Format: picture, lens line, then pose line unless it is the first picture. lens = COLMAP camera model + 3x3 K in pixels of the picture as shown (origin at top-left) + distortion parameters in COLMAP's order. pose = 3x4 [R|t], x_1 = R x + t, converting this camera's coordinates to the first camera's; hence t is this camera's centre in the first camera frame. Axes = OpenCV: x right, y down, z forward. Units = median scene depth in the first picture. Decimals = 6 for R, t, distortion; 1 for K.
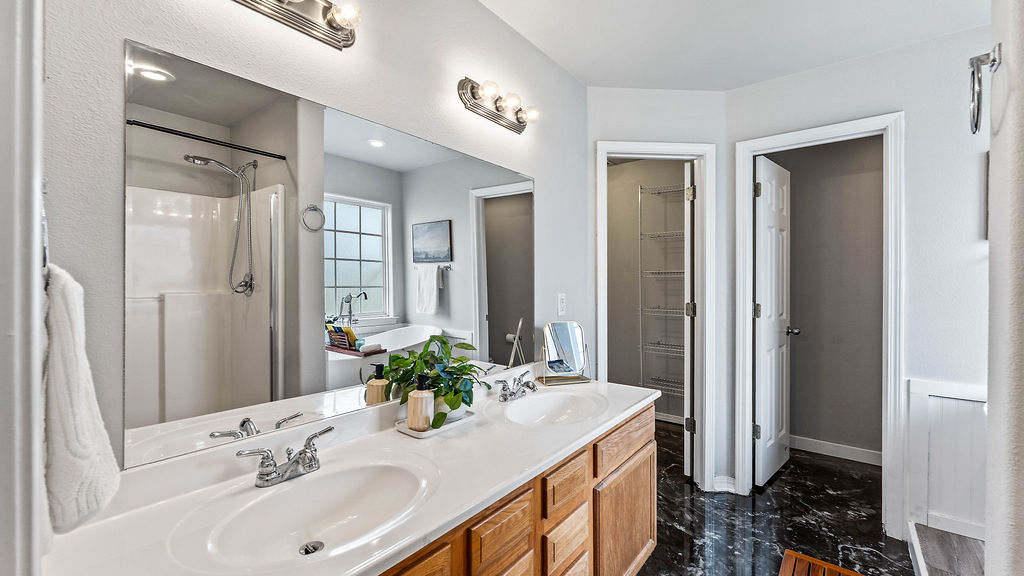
lens RADIAL K [[414.7, 0, 512.3], [0, 414.7, 286.6], [0, 0, 1]] dist [0.000639, -0.000393]
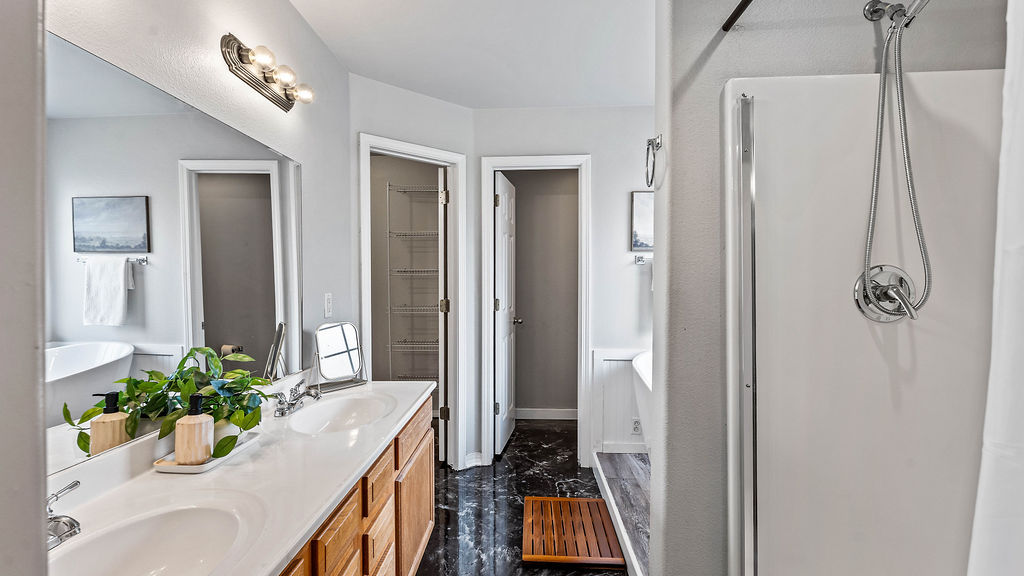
lens RADIAL K [[456.6, 0, 496.3], [0, 456.6, 291.3], [0, 0, 1]] dist [-0.000046, 0.000011]
pose [[0.811909, -0.015958, 0.583565, -0.176056], [0.007670, 0.999832, 0.016669, -0.000823], [-0.583733, -0.009057, 0.811895, -0.043073]]
